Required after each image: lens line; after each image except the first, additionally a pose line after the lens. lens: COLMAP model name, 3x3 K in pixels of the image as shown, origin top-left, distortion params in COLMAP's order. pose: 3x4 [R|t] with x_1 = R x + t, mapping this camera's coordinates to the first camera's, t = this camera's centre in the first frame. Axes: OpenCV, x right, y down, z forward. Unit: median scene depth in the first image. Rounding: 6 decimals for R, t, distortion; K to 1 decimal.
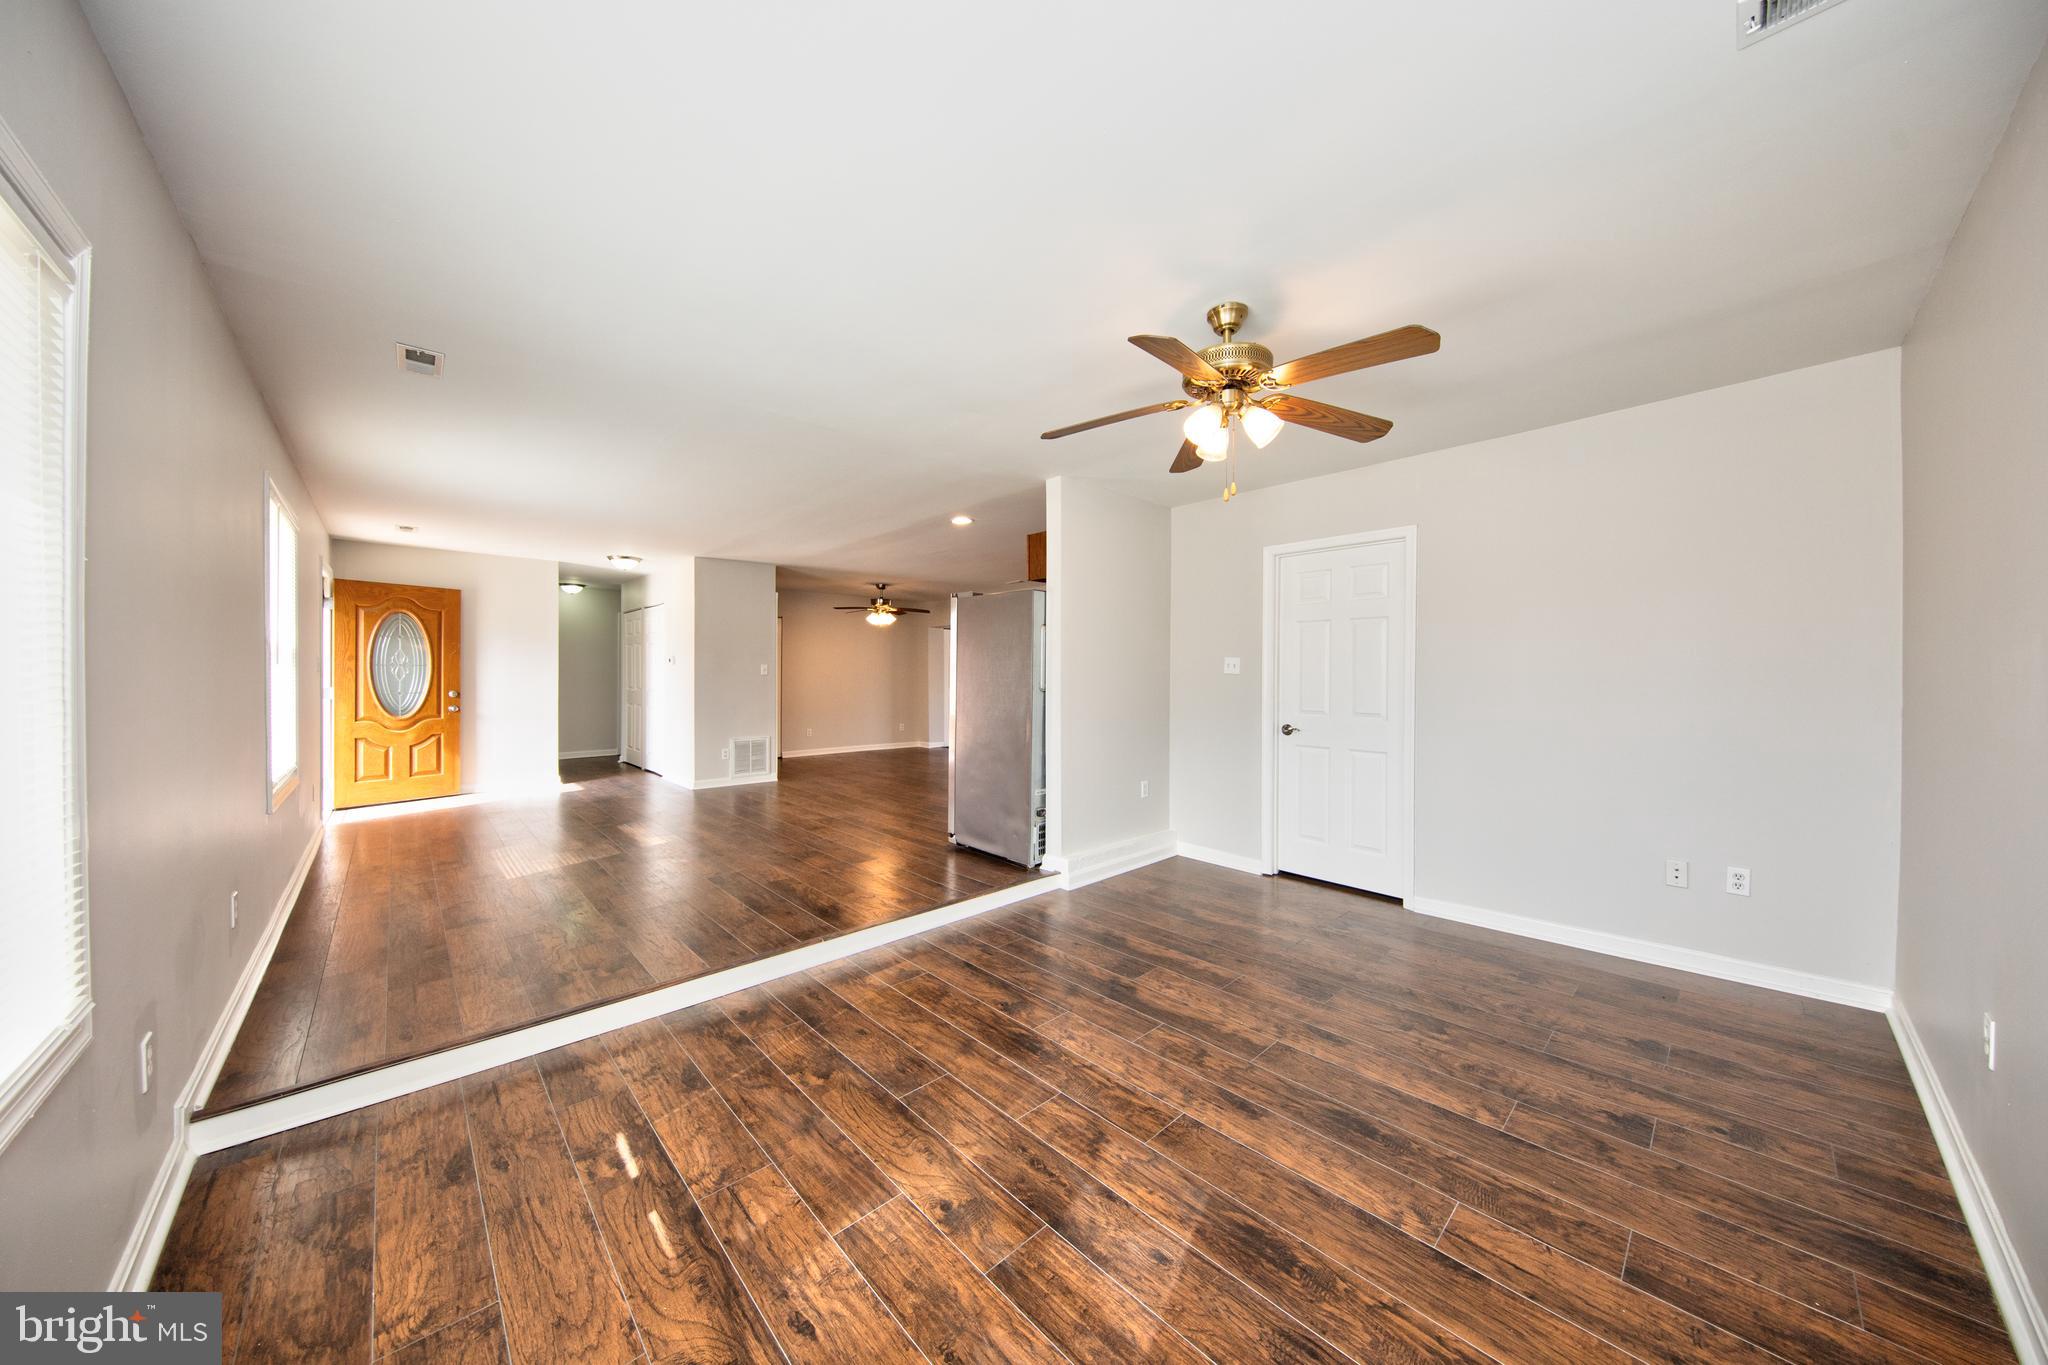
lens RADIAL K [[670.5, 0, 1024.4], [0, 670.5, 677.5], [0, 0, 1]] dist [-0.004253, -0.000283]
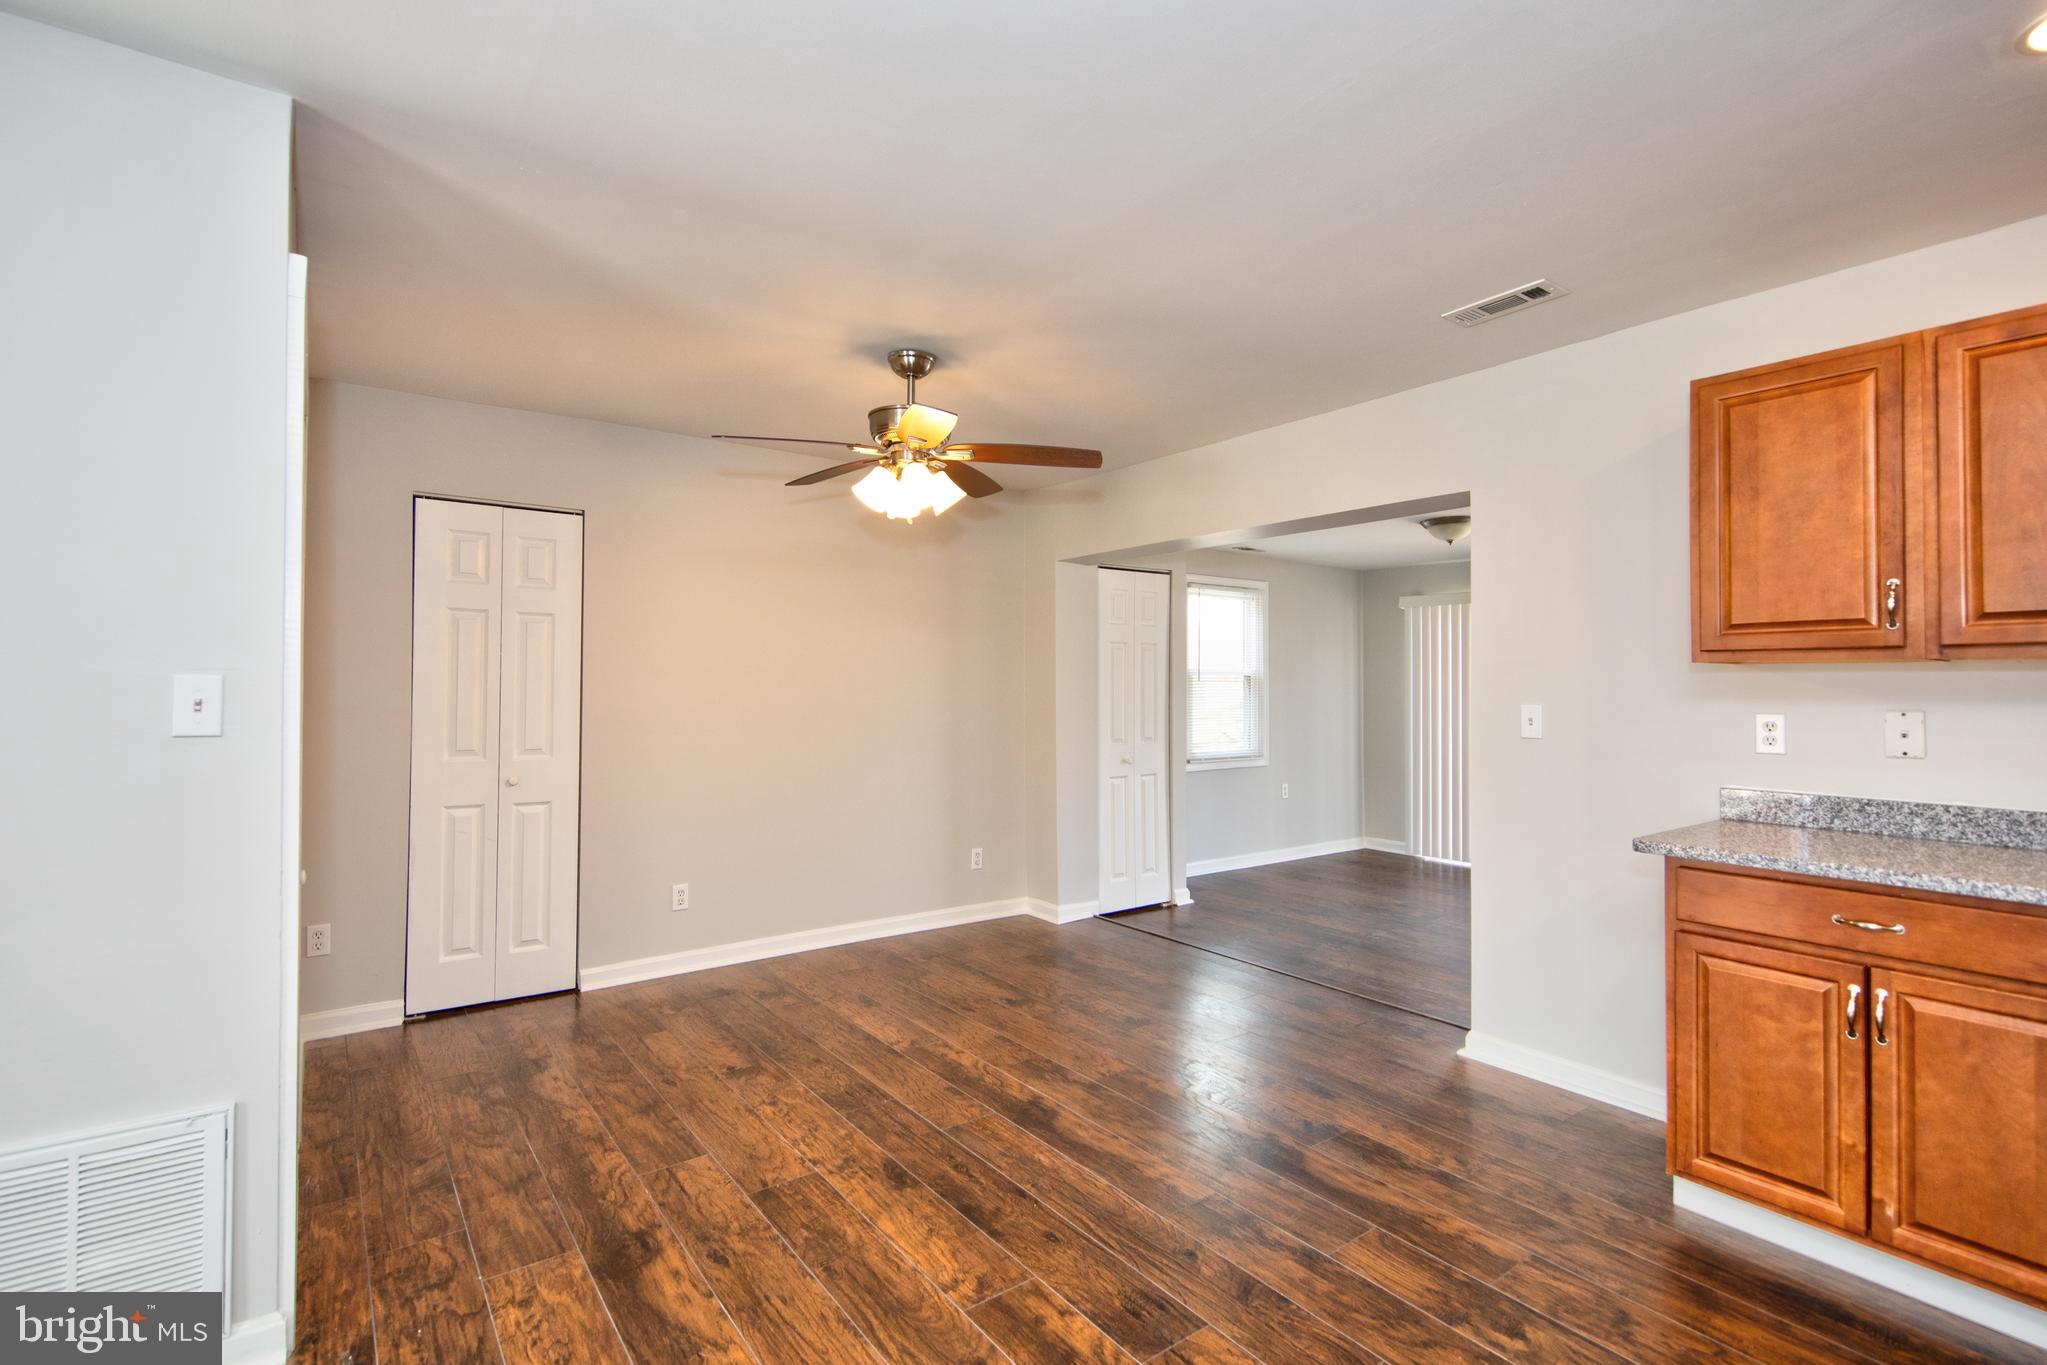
lens RADIAL K [[946.5, 0, 1009.4], [0, 946.5, 673.5], [0, 0, 1]] dist [0.017164, -0.001743]
pose [[0.993262, -0.002071, -0.115874, -0.210582], [-0.000241, 0.999801, -0.019928, -0.017778], [0.115893, 0.019822, 0.993064, 1.018570]]
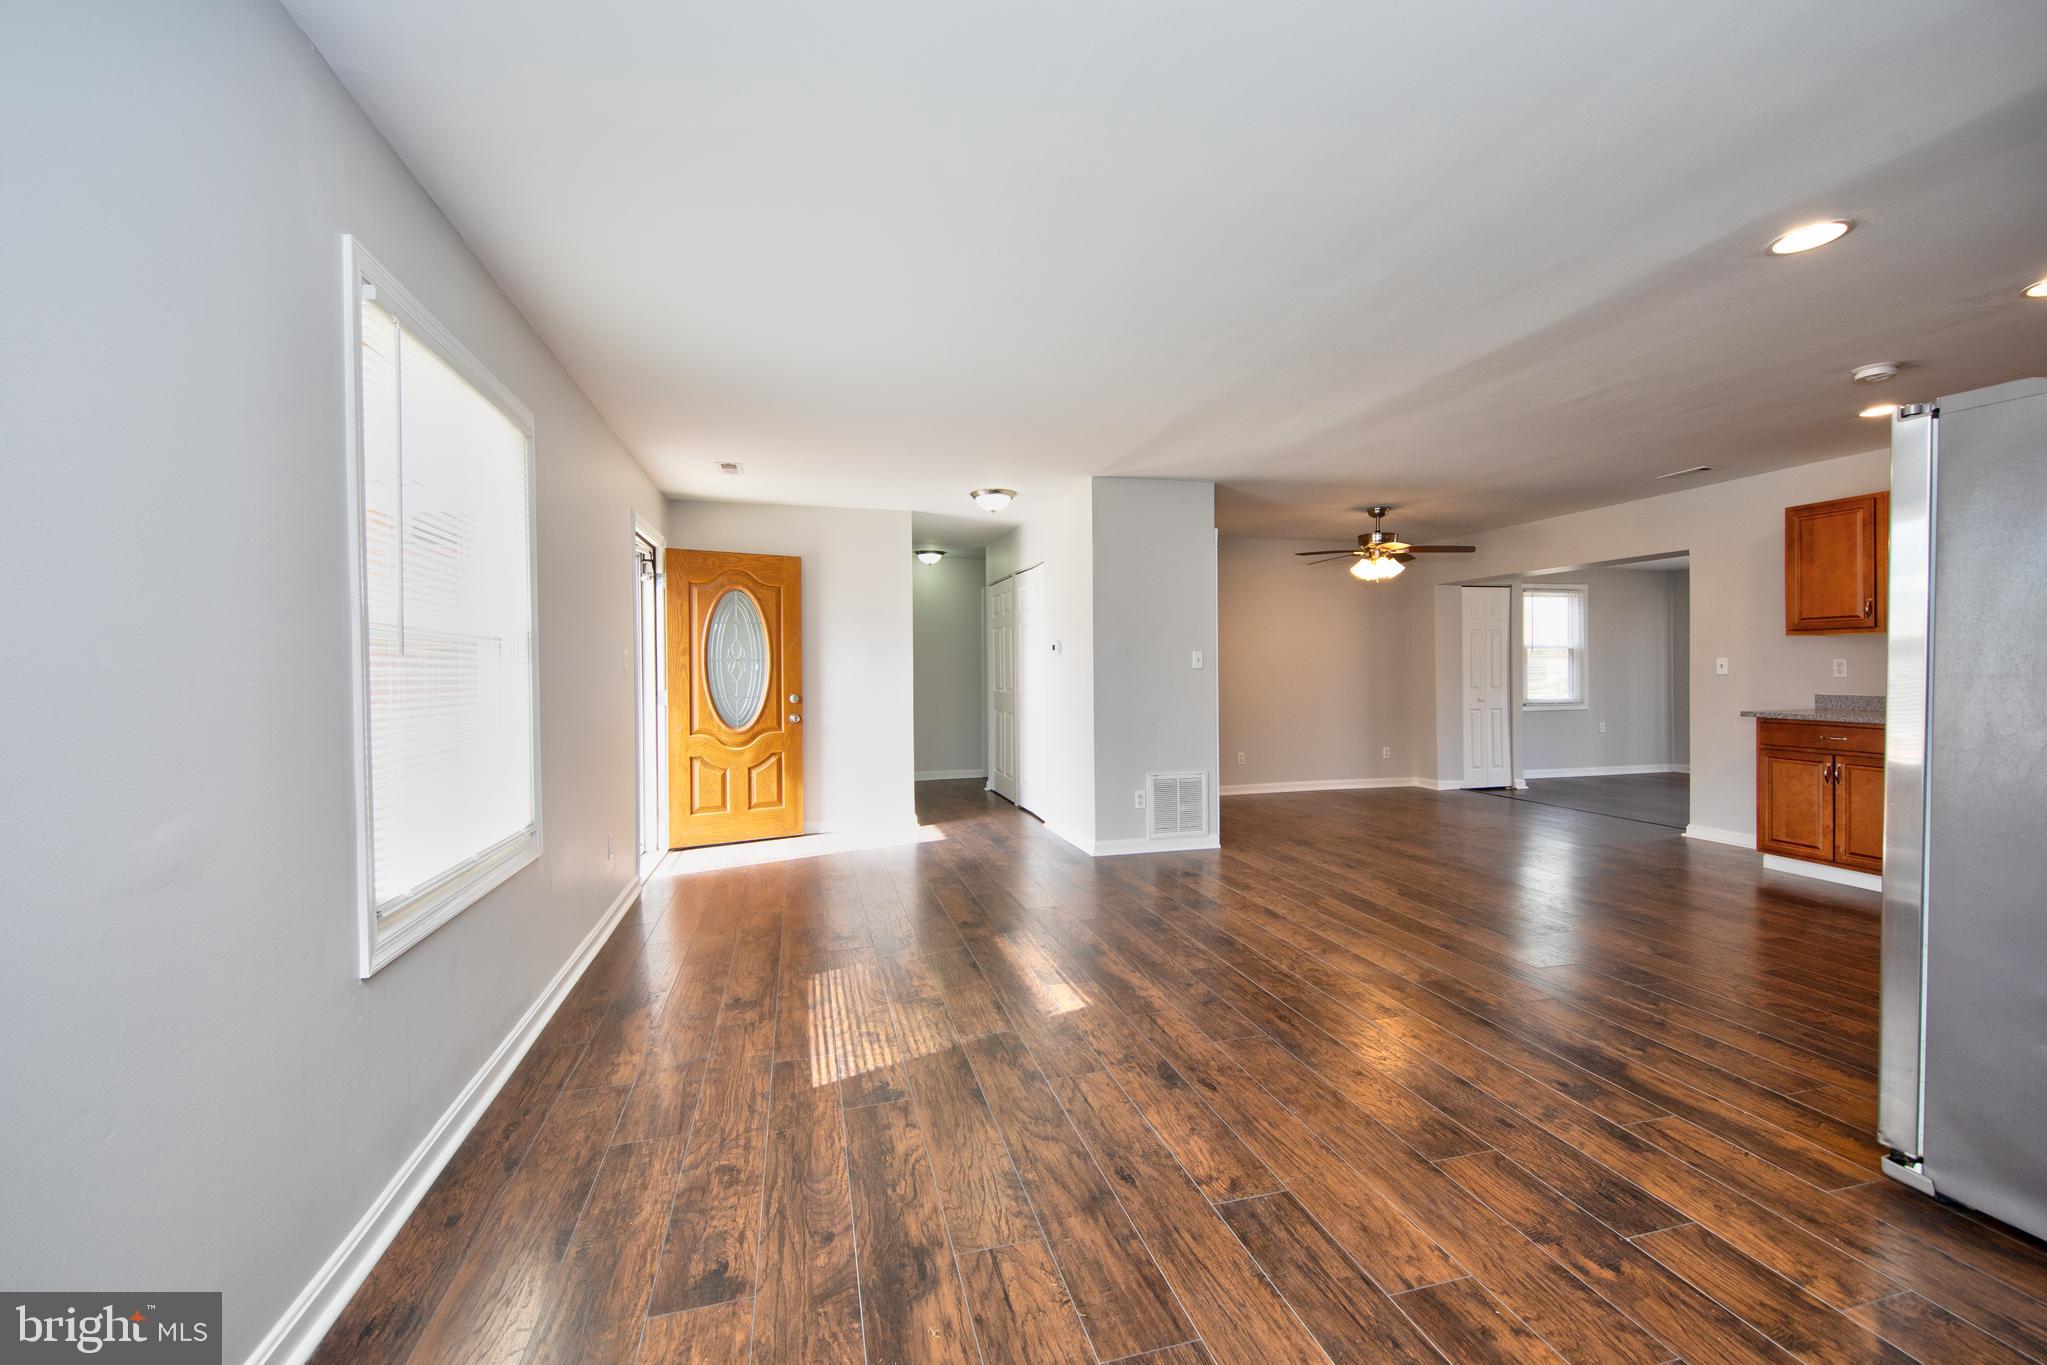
lens RADIAL K [[801.9, 0, 1017.0], [0, 801.9, 677.9], [0, 0, 1]] dist [0.009674, -0.002043]
pose [[0.879397, -0.007020, -0.476038, -0.247707], [0.009757, 0.999947, 0.003278, 0.001350], [0.475990, -0.007527, 0.879419, 0.386440]]
